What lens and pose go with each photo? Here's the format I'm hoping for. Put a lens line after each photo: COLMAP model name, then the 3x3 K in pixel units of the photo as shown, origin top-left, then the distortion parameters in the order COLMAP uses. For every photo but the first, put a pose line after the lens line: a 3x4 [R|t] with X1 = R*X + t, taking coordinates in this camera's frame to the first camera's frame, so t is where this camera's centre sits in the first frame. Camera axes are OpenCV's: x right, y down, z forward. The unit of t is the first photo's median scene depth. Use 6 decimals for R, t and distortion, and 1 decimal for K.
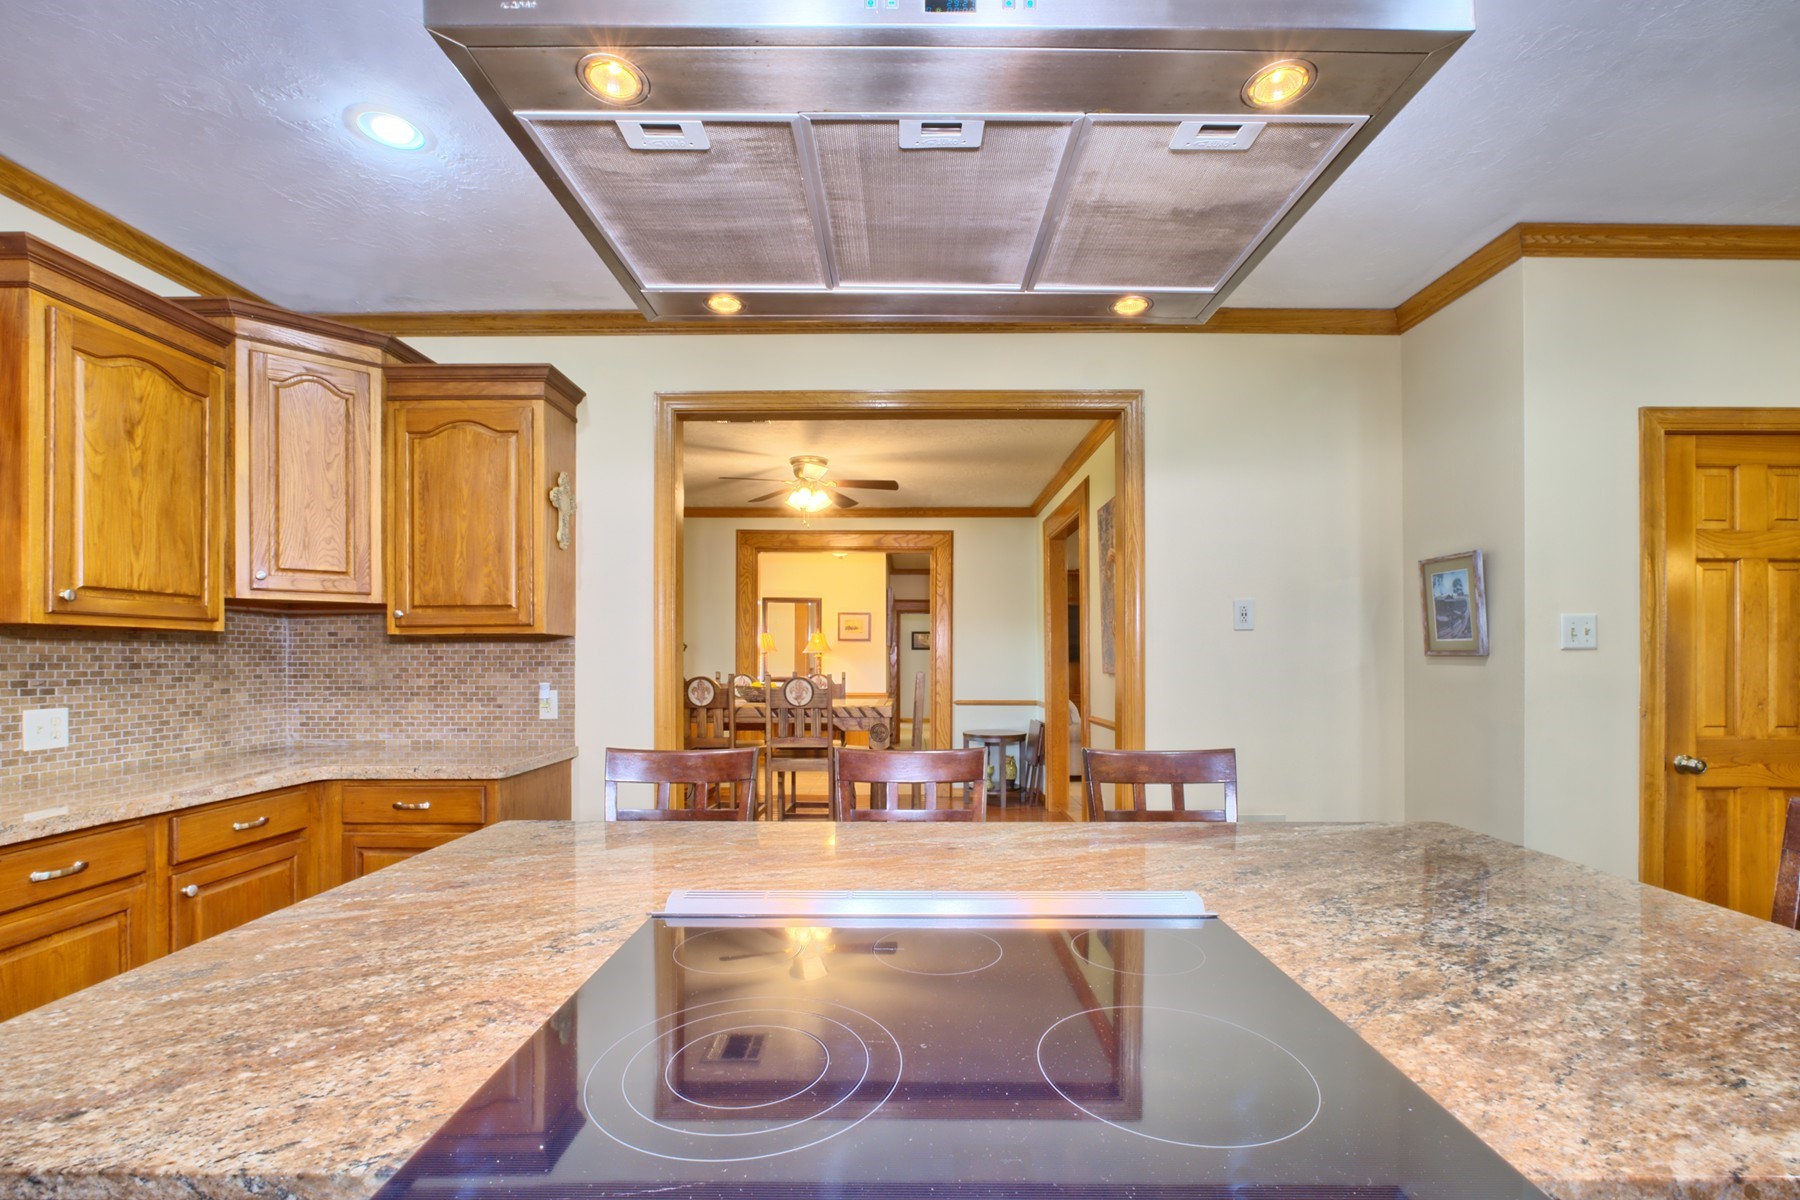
lens RADIAL K [[781.0, 0, 904.3], [0, 781.0, 636.9], [0, 0, 1]] dist [-0.000412, 0.000625]
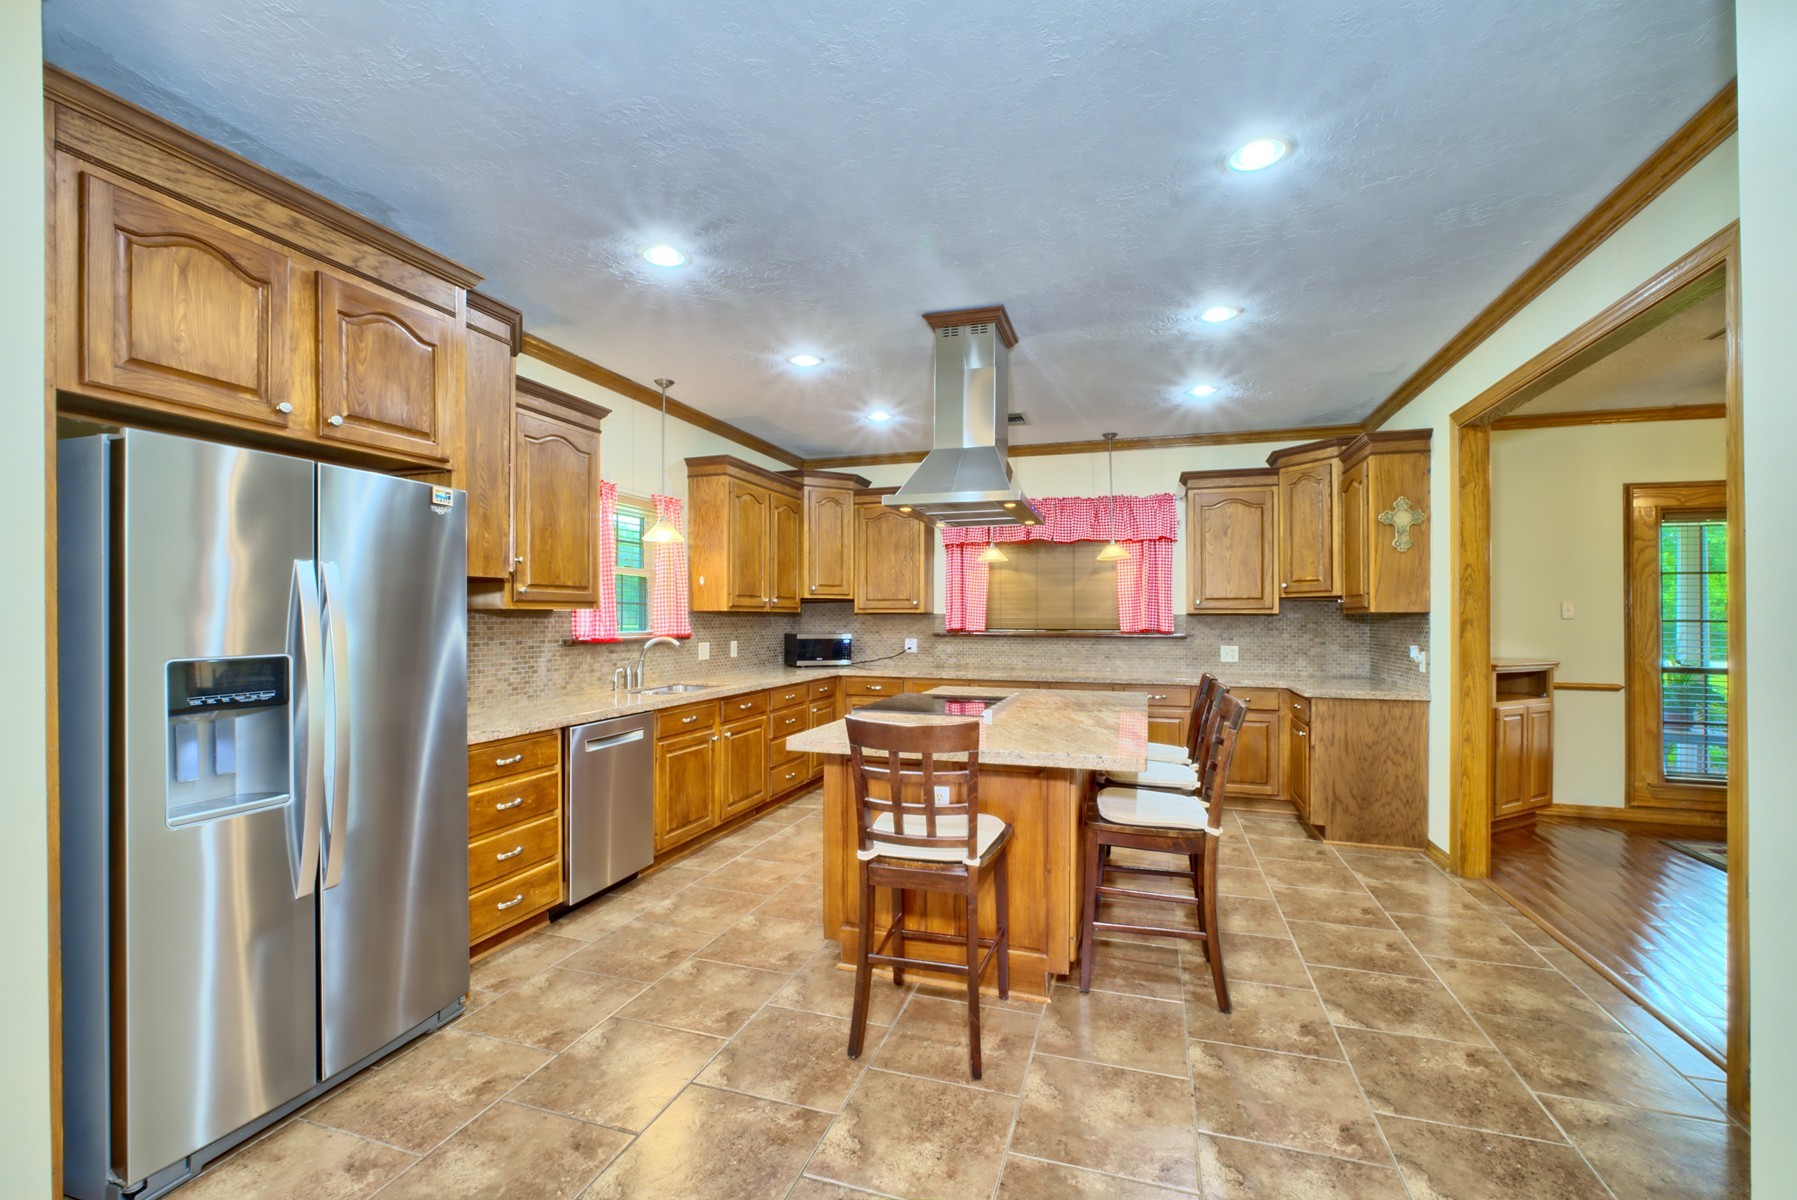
lens RADIAL K [[751.3, 0, 901.9], [0, 751.3, 613.2], [0, 0, 1]] dist [-0.021272, 0.008296]
pose [[-0.301877, -0.005297, -0.953332, 1.512404], [0.020460, 0.999718, -0.012033, -0.004769], [0.953127, -0.023138, -0.301684, 0.731941]]
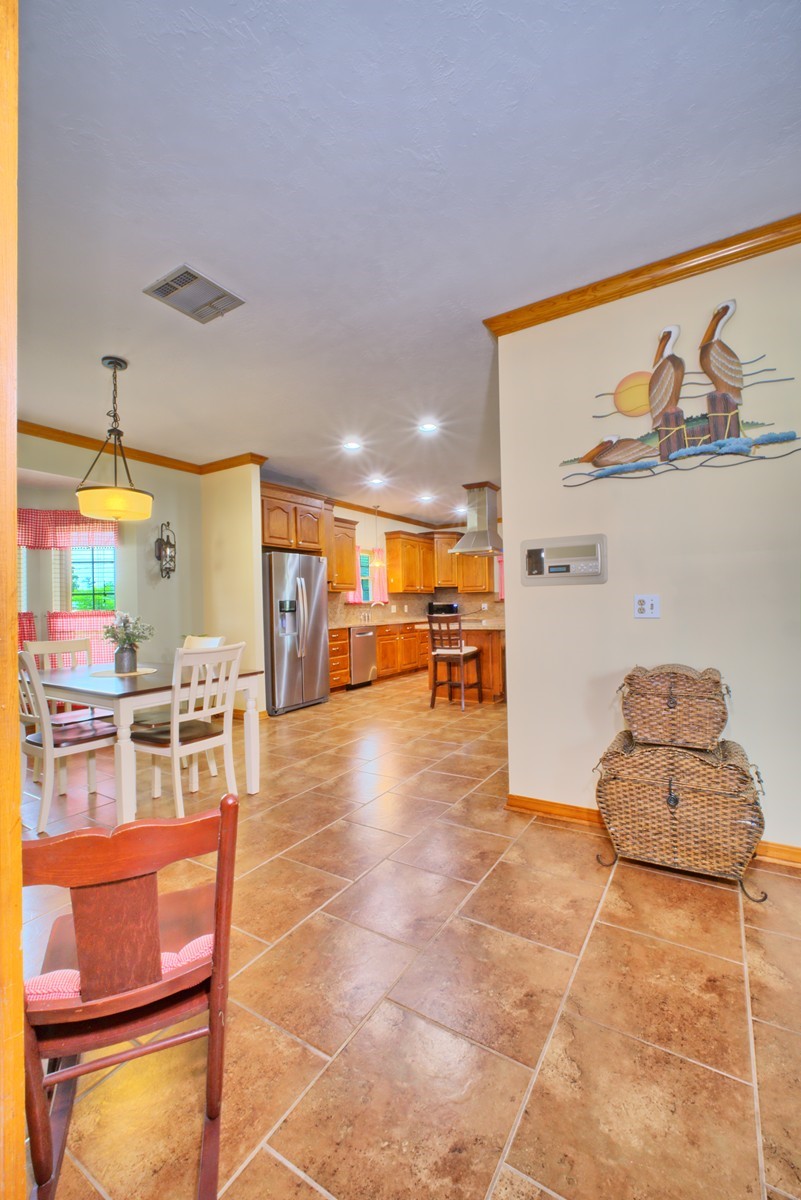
lens RADIAL K [[501.7, 0, 411.8], [0, 501.7, 596.6], [0, 0, 1]] dist [-0.021272, 0.008296]
pose [[-0.514997, -0.004301, -0.857181, 2.668608], [0.042421, 0.998634, -0.030498, 0.097081], [0.856141, -0.052069, -0.514111, 1.518386]]
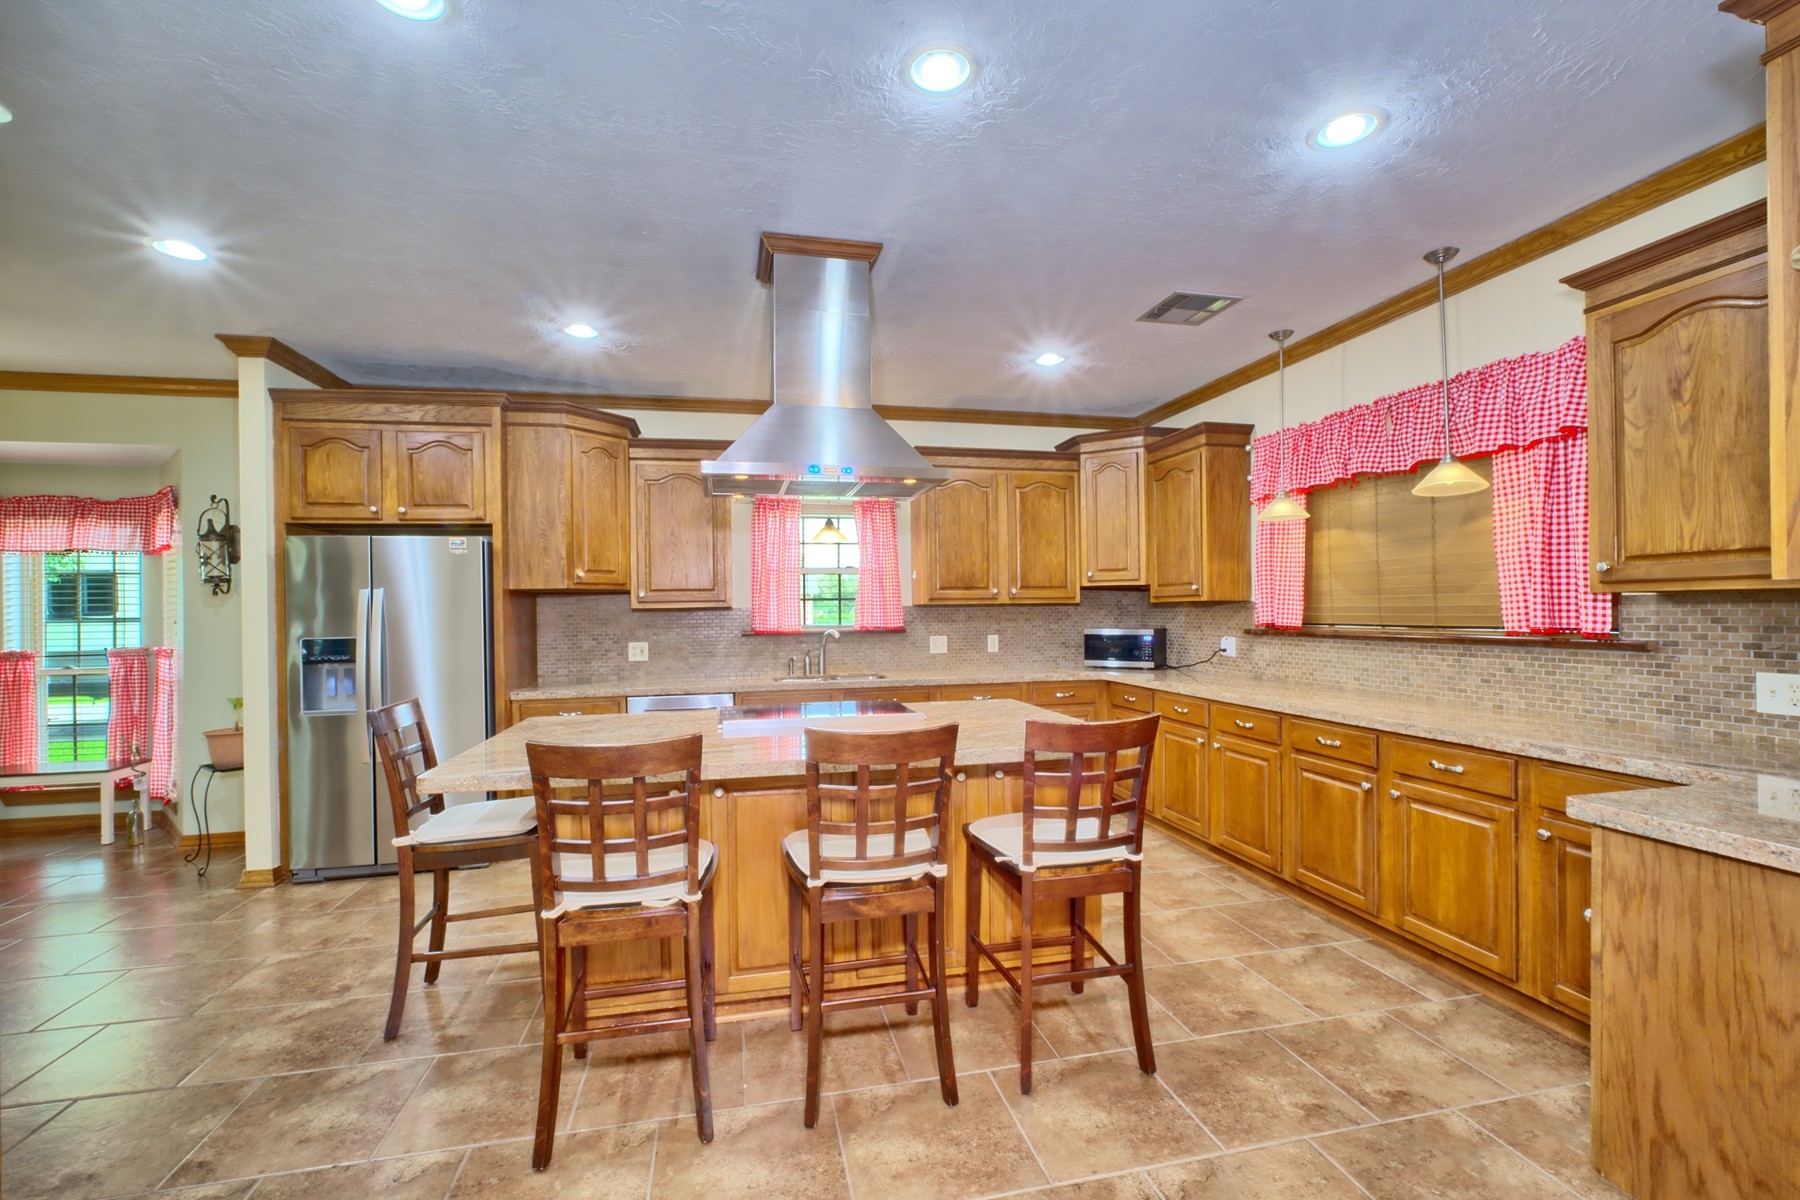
lens RADIAL K [[758.7, 0, 902.5], [0, 758.7, 609.0], [0, 0, 1]] dist [-0.024578, 0.008762]
pose [[-0.973535, 0.011227, -0.228264, 0.173678], [0.017258, 0.999552, -0.024442, 0.016523], [0.227887, -0.027735, -0.973292, 1.672489]]
